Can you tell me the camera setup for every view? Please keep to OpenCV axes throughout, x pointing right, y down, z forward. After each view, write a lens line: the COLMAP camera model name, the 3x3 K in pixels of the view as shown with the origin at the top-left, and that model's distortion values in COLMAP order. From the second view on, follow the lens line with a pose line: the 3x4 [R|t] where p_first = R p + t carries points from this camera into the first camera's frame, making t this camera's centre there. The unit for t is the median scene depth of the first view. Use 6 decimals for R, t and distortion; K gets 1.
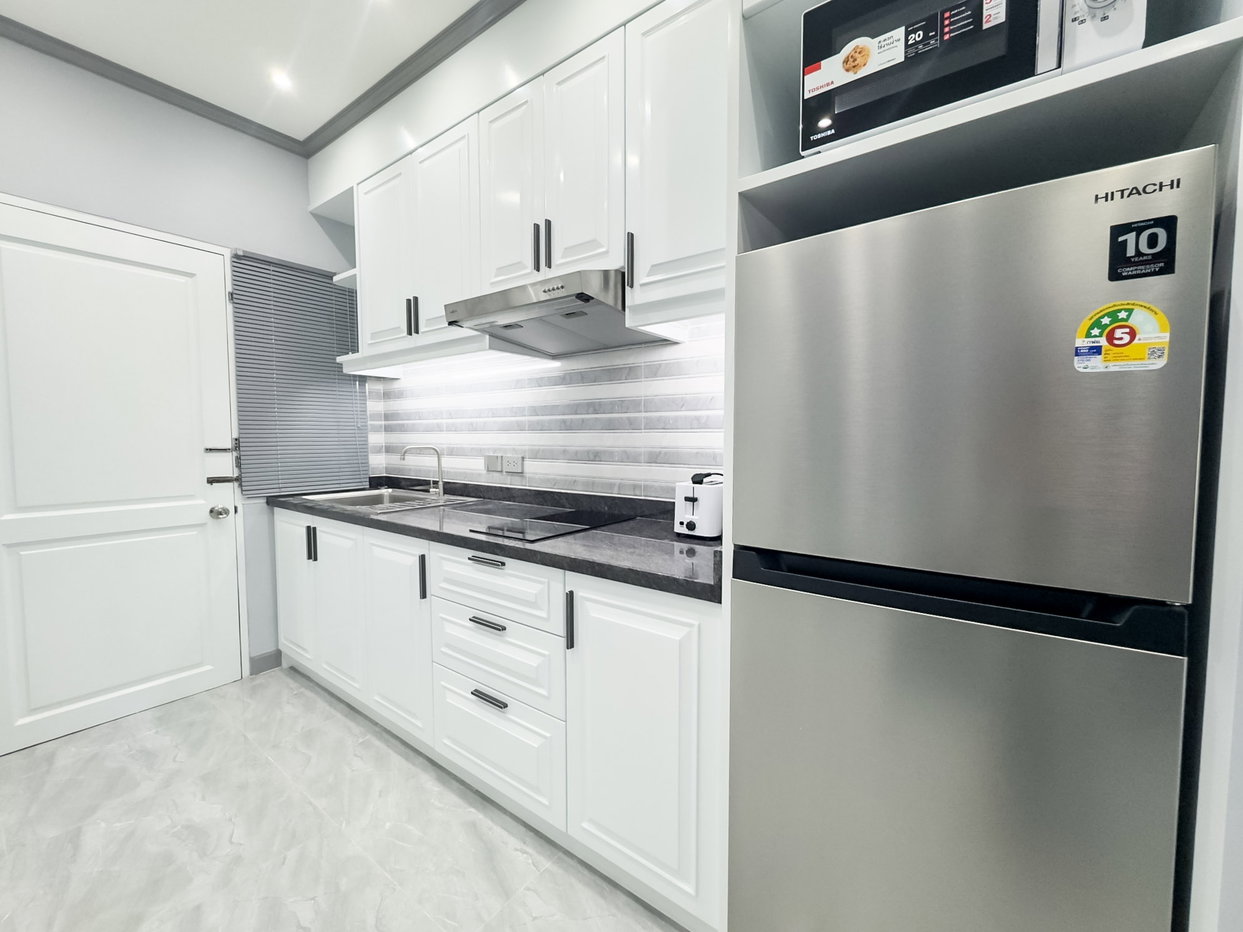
lens RADIAL K [[503.0, 0, 622.7], [0, 503.0, 464.7], [0, 0, 1]] dist [-0.008304, -0.000124]
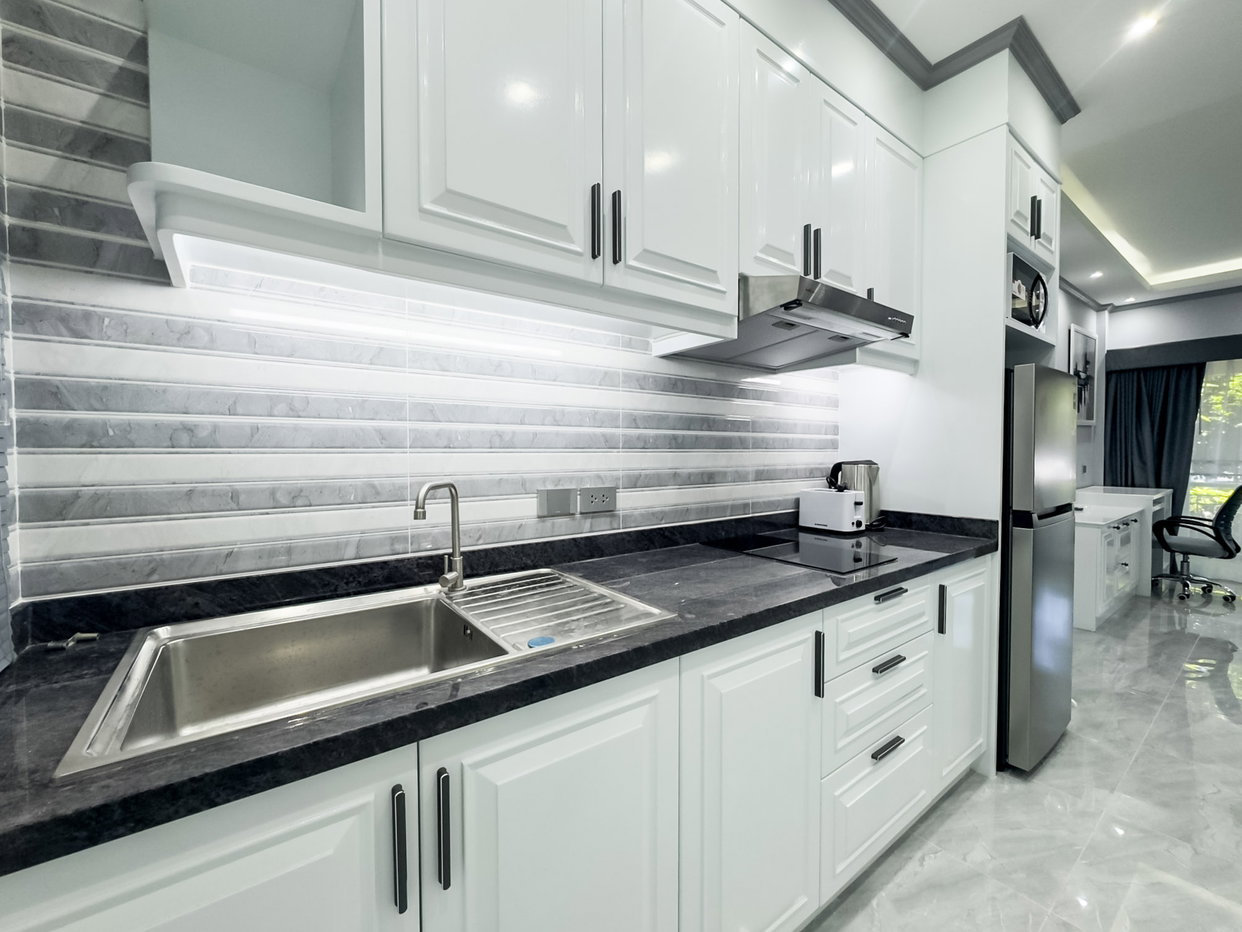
lens RADIAL K [[502.6, 0, 617.1], [0, 502.6, 467.0], [0, 0, 1]] dist [-0.008304, -0.000124]
pose [[0.295832, -0.027746, 0.954837, -0.890165], [0.057852, 0.998264, 0.011084, -0.052417], [-0.953487, 0.051960, 0.296923, 0.832673]]
